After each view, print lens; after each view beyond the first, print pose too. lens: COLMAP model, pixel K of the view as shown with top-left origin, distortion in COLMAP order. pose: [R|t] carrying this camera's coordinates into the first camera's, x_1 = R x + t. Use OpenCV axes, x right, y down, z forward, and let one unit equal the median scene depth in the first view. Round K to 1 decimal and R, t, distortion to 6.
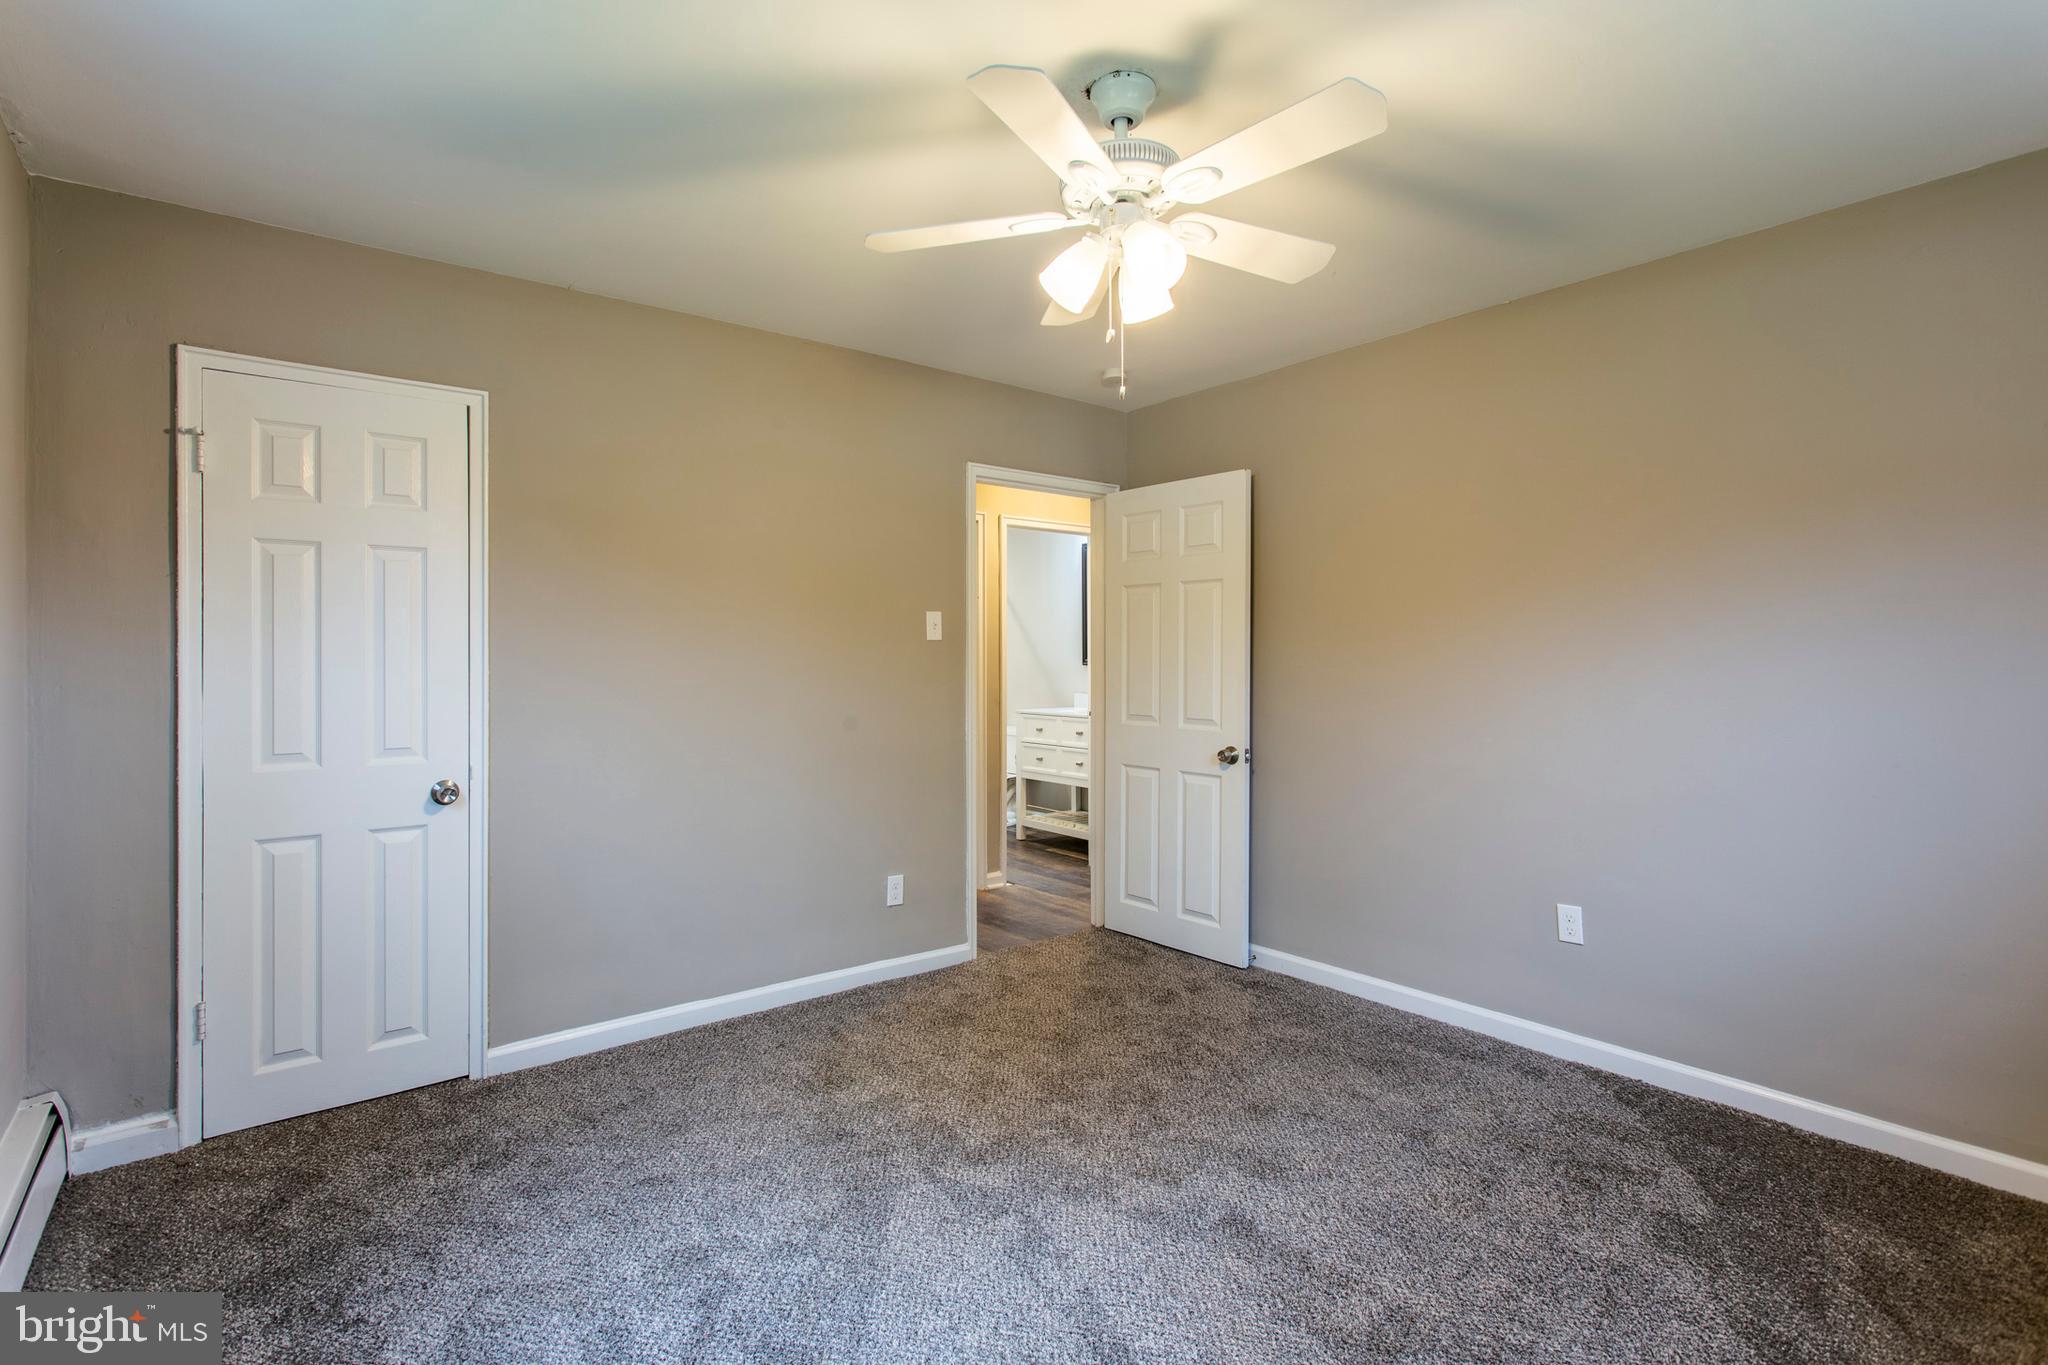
lens RADIAL K [[956.9, 0, 1012.8], [0, 956.9, 668.4], [0, 0, 1]] dist [0.000283, 0.000444]
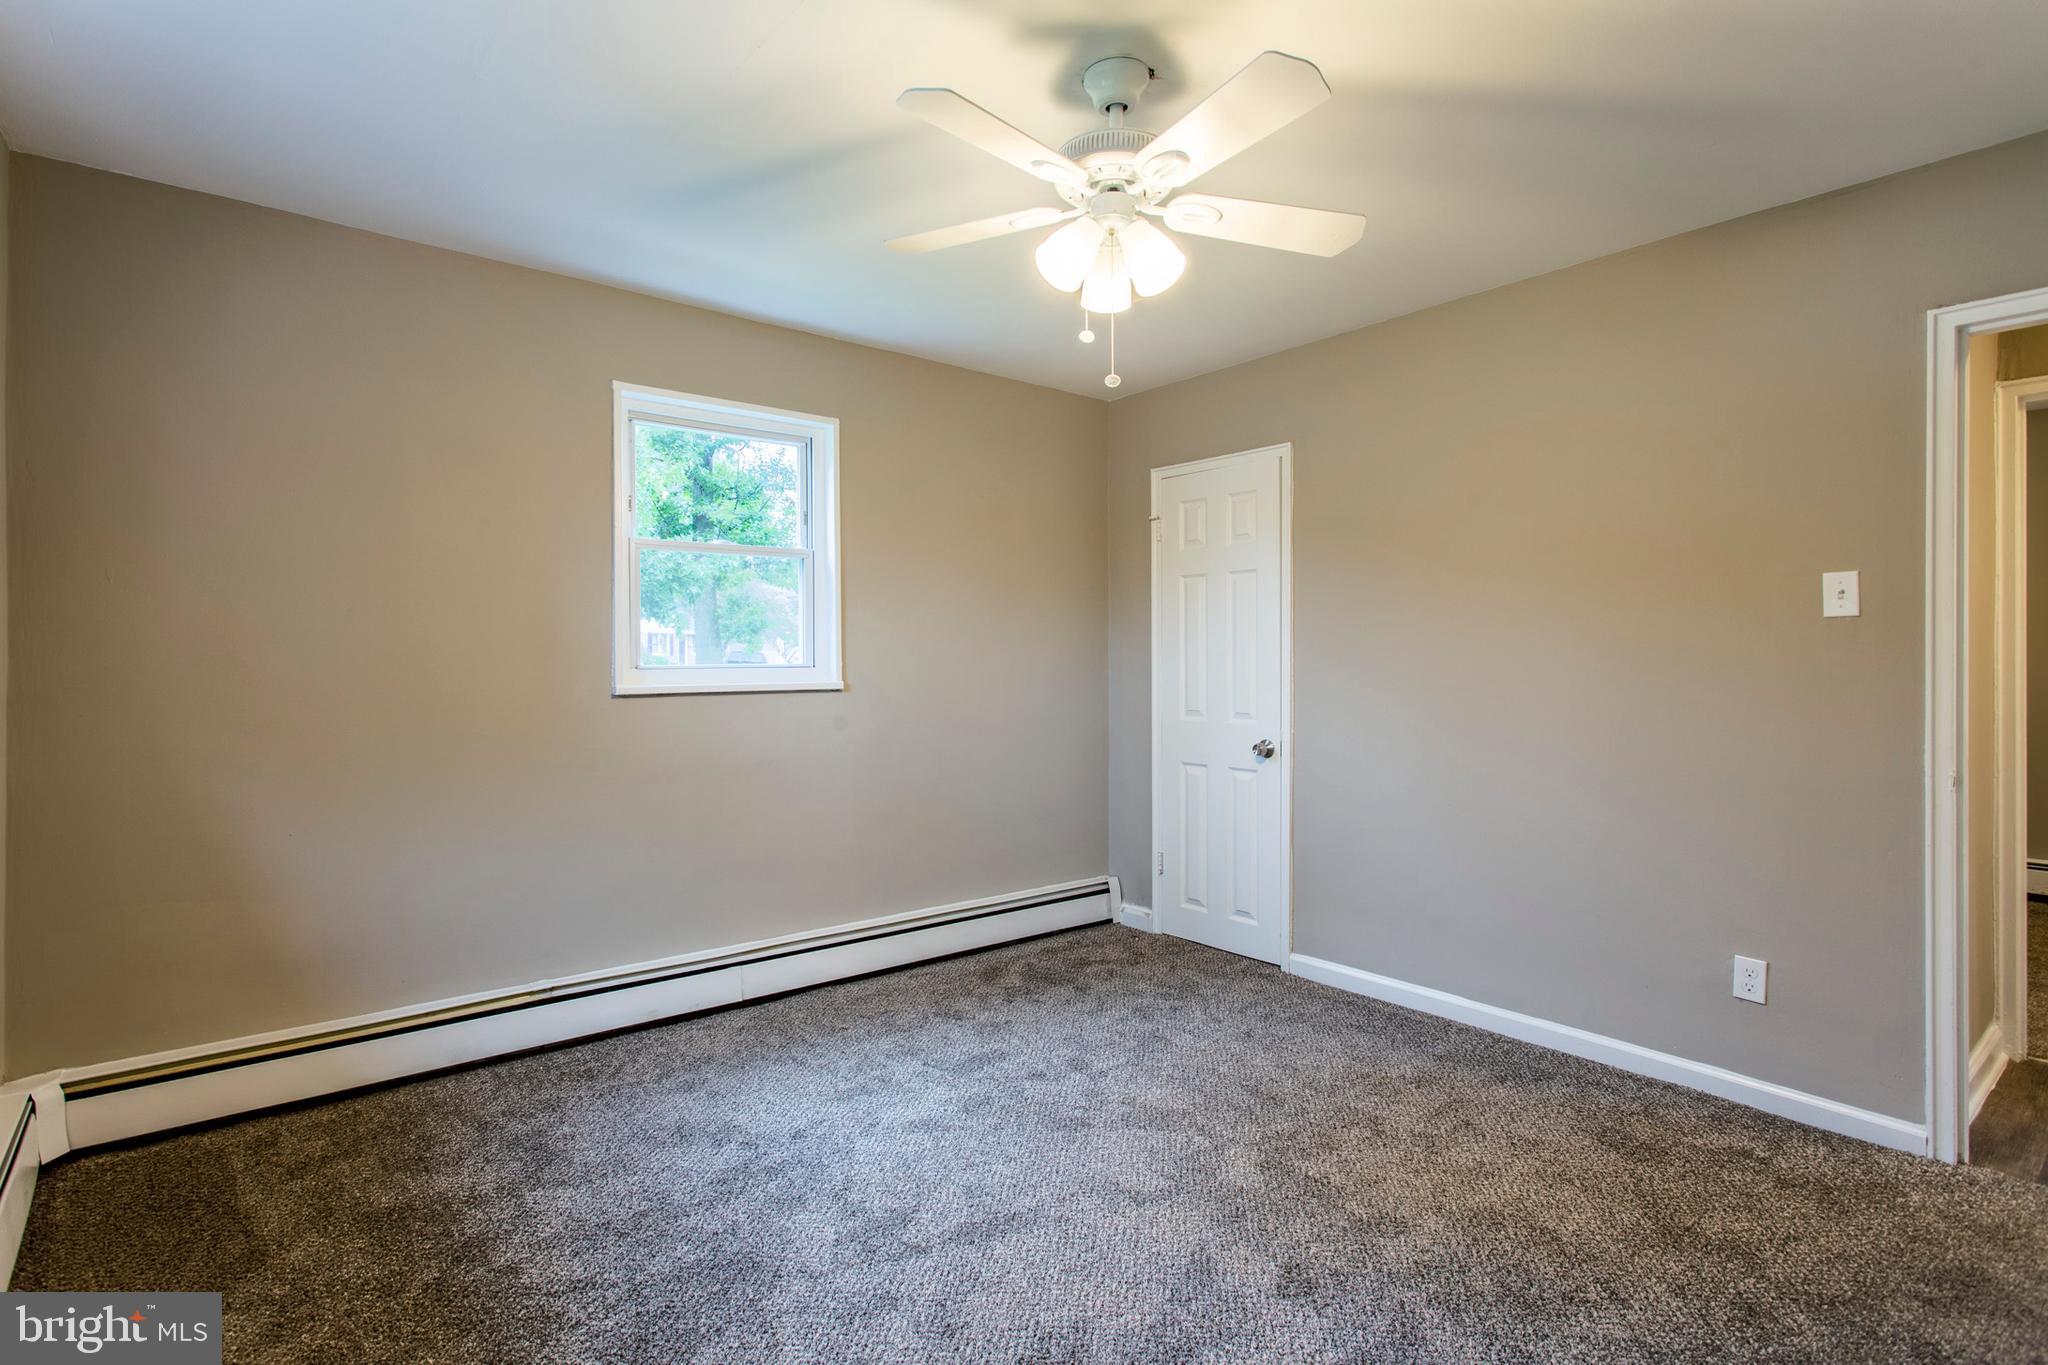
lens RADIAL K [[997.7, 0, 992.1], [0, 997.7, 666.9], [0, 0, 1]] dist [-0.002139, 0.005359]
pose [[0.006850, 0.013154, -0.999890, 0.833489], [-0.004772, 0.999903, 0.013122, -0.002950], [0.999965, 0.004681, 0.006912, 0.618405]]
